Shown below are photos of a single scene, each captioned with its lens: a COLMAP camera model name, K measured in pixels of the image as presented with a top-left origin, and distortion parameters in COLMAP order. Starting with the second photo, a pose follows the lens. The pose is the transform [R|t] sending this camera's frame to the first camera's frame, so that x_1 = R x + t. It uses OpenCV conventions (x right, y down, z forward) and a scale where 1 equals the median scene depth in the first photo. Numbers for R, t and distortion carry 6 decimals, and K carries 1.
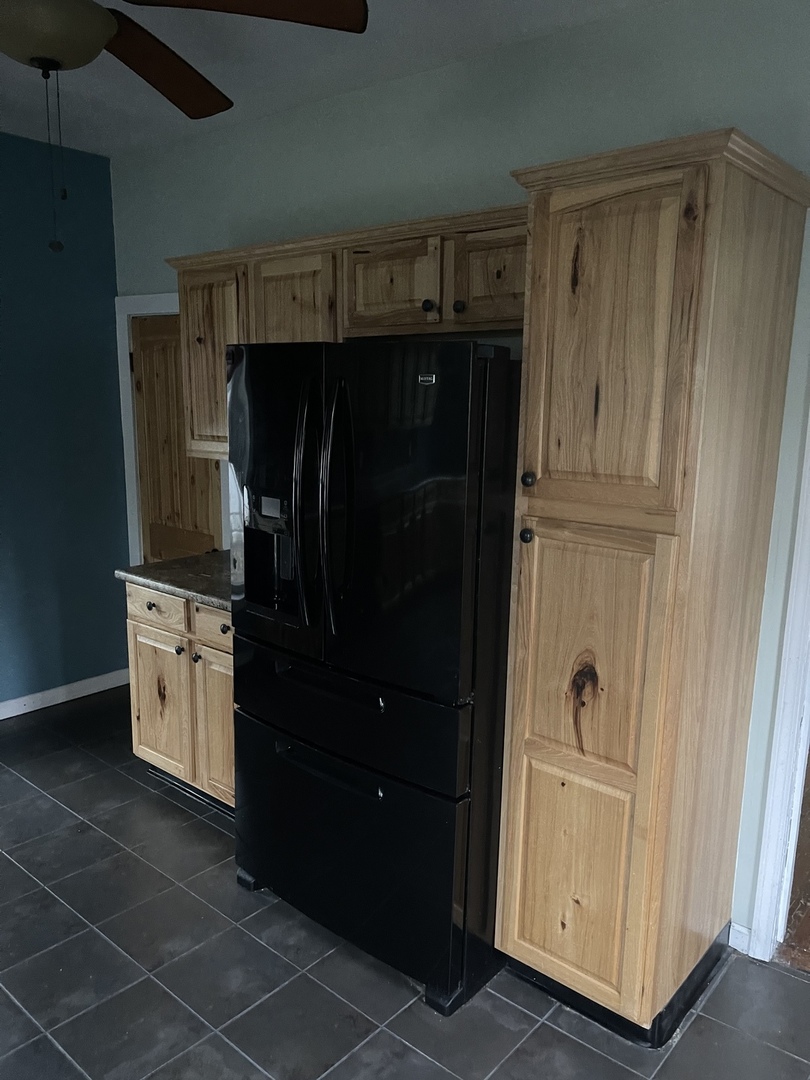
lens RADIAL K [[828.0, 0, 405.0], [0, 828.0, 540.0], [0, 0, 1]] dist [0.027205, -0.003231]
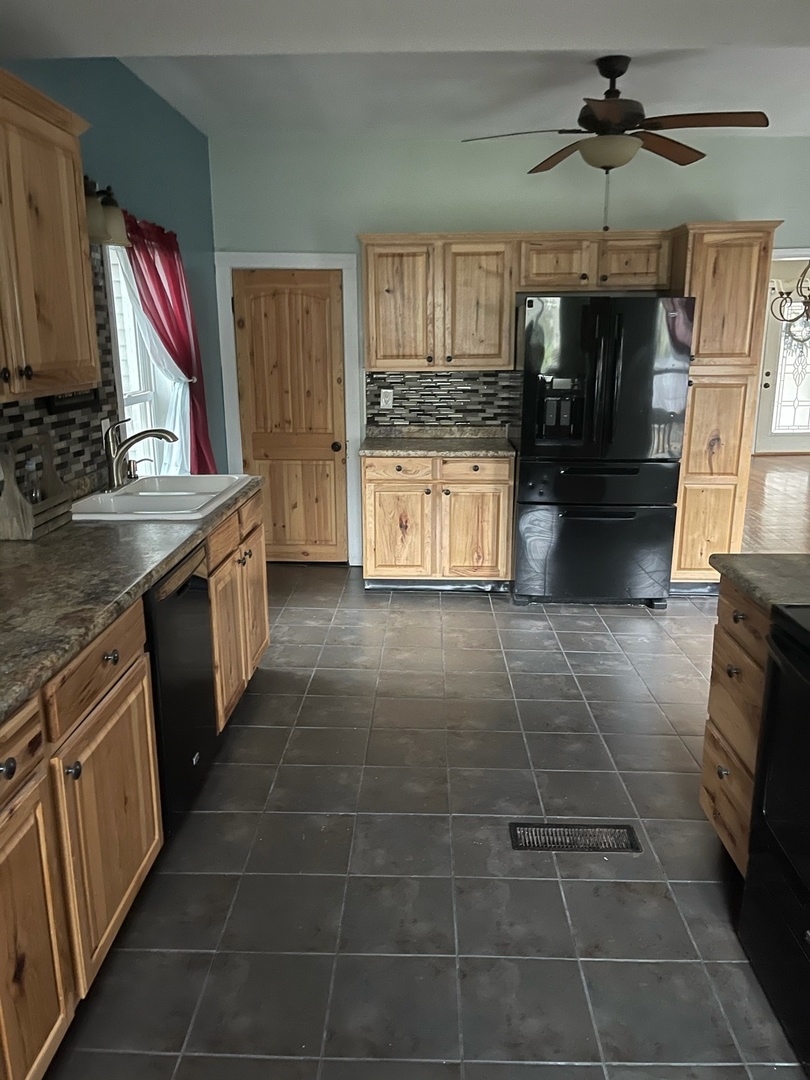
lens RADIAL K [[828.0, 0, 405.0], [0, 828.0, 540.0], [0, 0, 1]] dist [0.027205, -0.003231]
pose [[0.773924, -0.166479, 0.611005, -1.469530], [0.127617, 0.986033, 0.107017, 0.056521], [-0.620287, -0.004849, 0.784360, -0.240001]]
